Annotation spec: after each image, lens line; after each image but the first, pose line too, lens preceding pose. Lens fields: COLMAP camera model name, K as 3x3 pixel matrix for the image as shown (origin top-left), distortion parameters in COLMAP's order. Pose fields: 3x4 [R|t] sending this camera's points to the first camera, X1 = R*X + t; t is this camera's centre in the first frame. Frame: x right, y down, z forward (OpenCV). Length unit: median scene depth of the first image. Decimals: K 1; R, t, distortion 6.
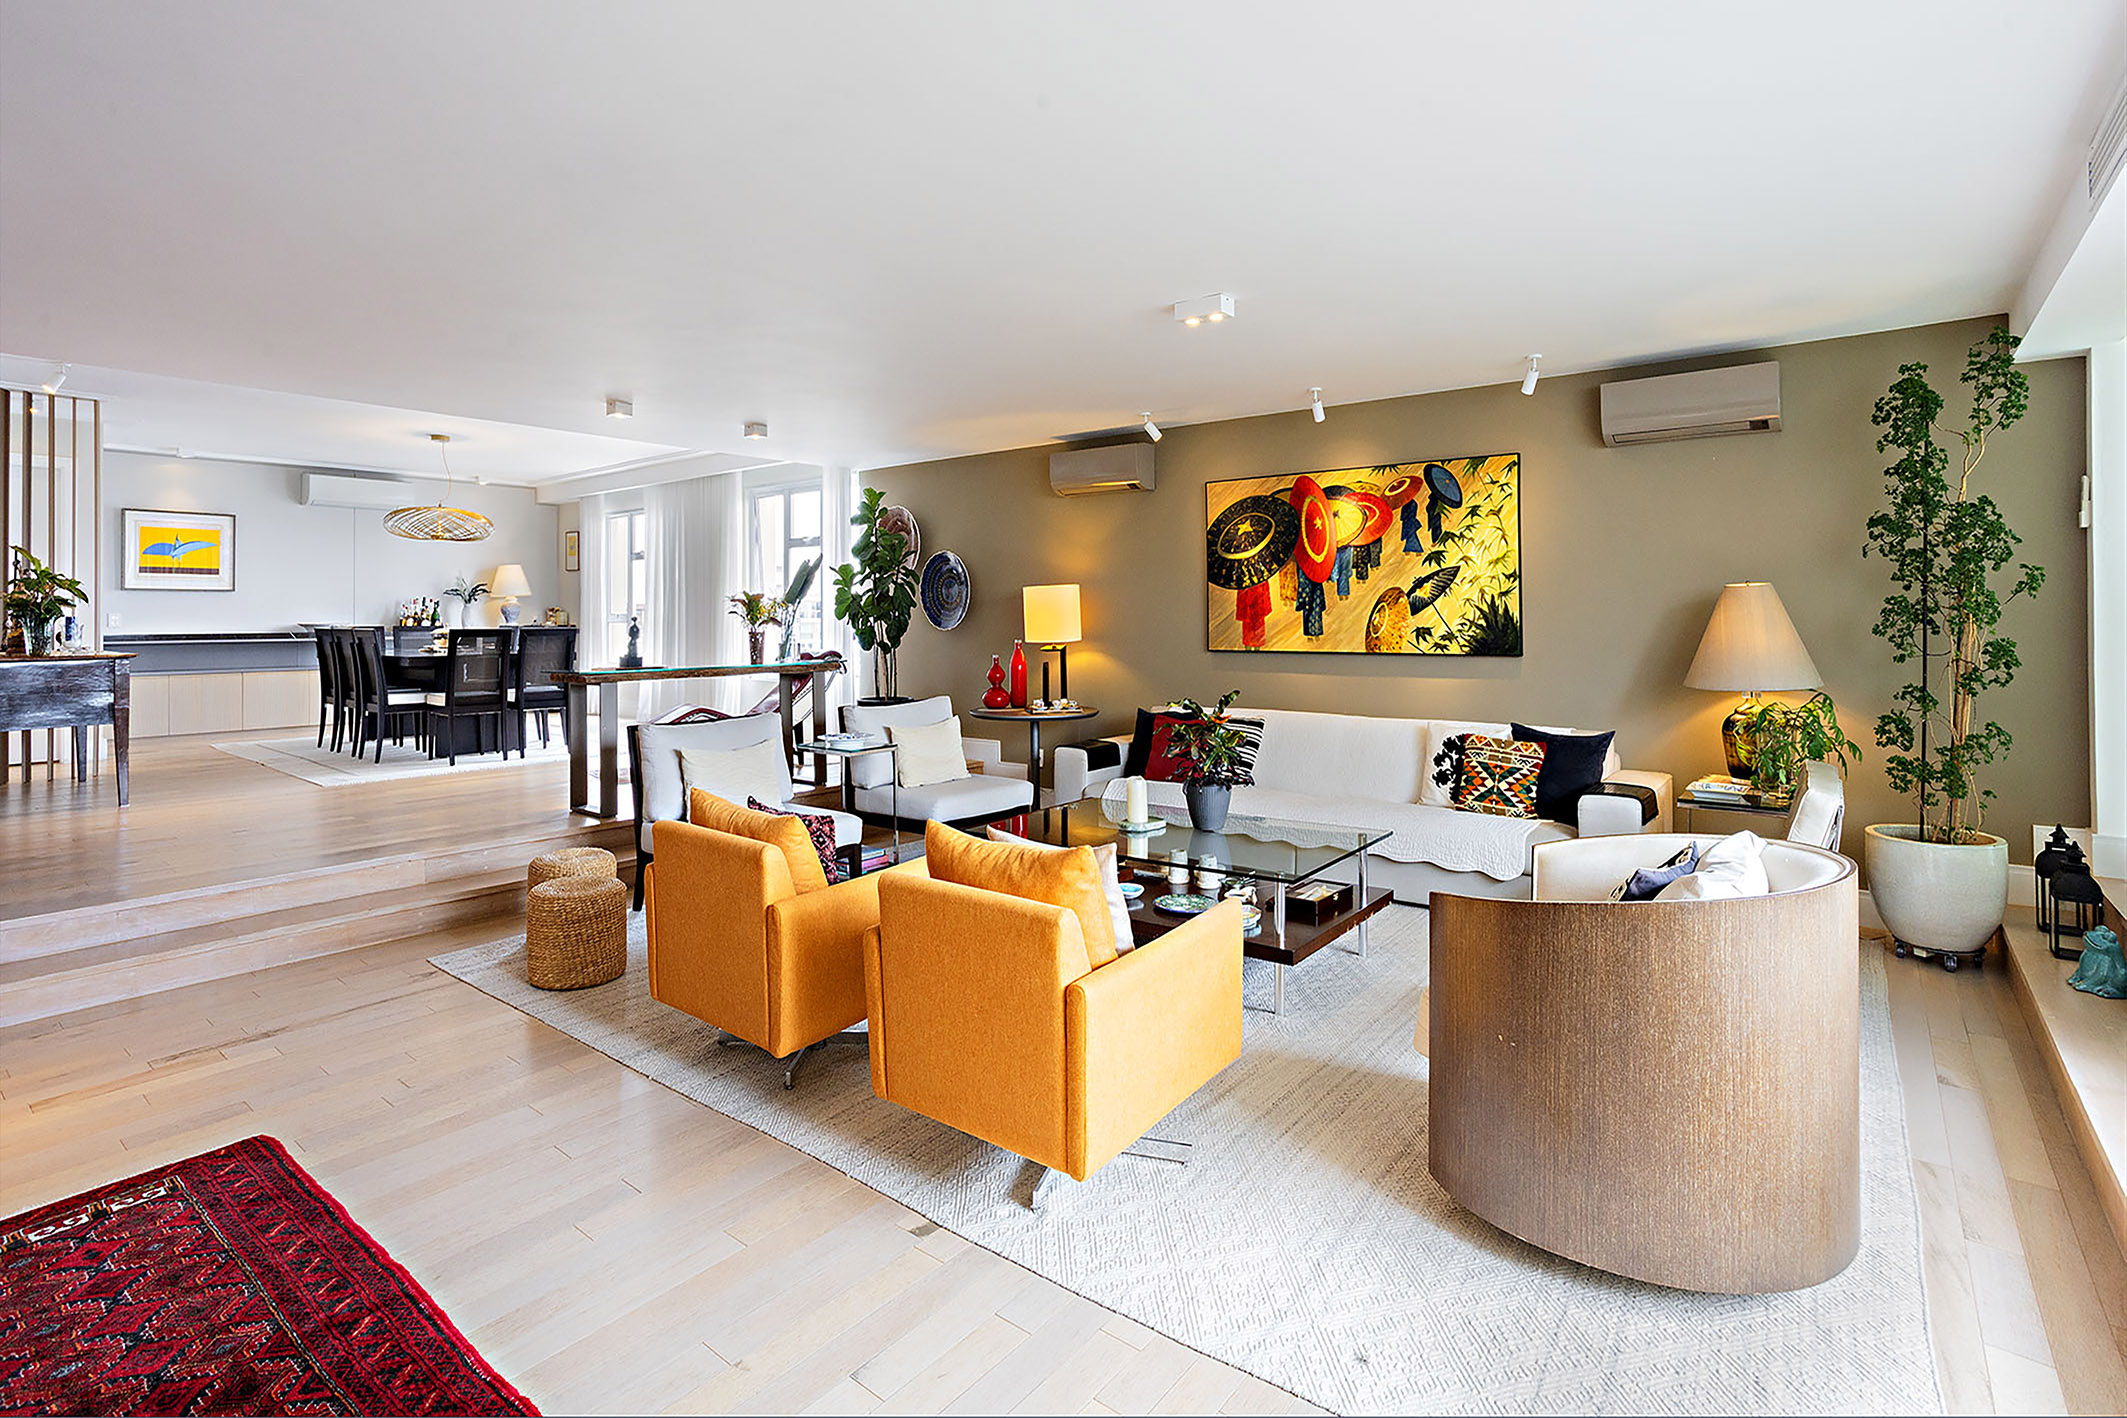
lens RADIAL K [[1029.9, 0, 1042.3], [0, 1029.9, 712.4], [0, 0, 1]] dist [-0.021568, -0.001061]
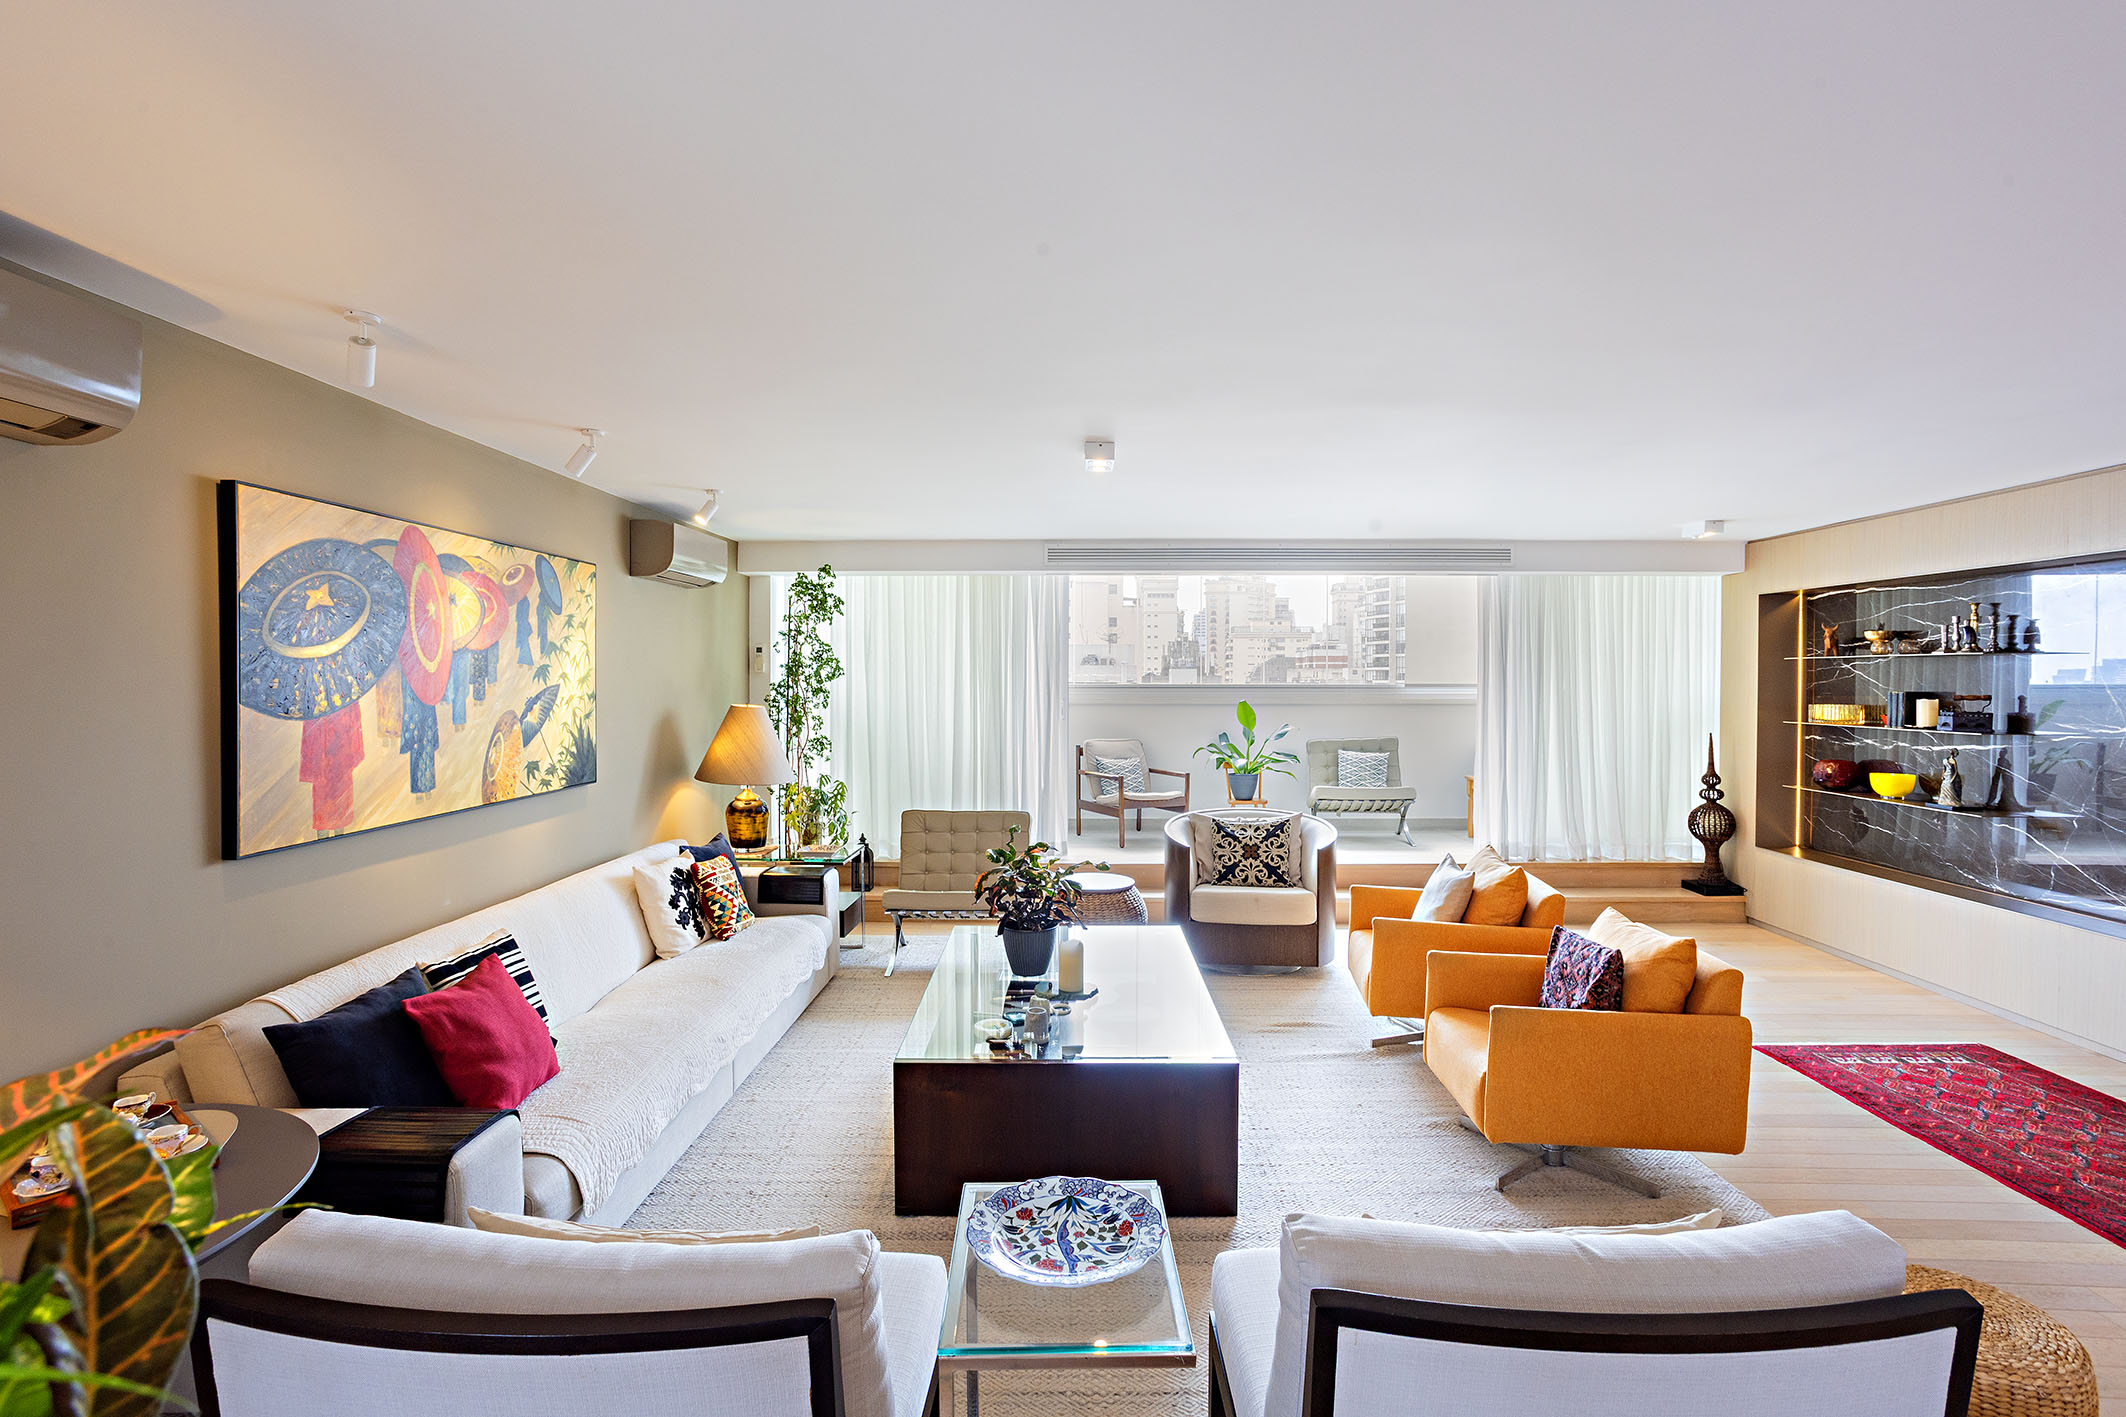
lens RADIAL K [[1029.4, 0, 1048.2], [0, 1029.4, 697.9], [0, 0, 1]] dist [-0.021568, -0.001061]
pose [[-0.634180, -0.017297, 0.772992, -0.464598], [0.069384, 0.994443, 0.079176, -0.162748], [-0.770066, 0.103845, -0.629455, 1.167812]]
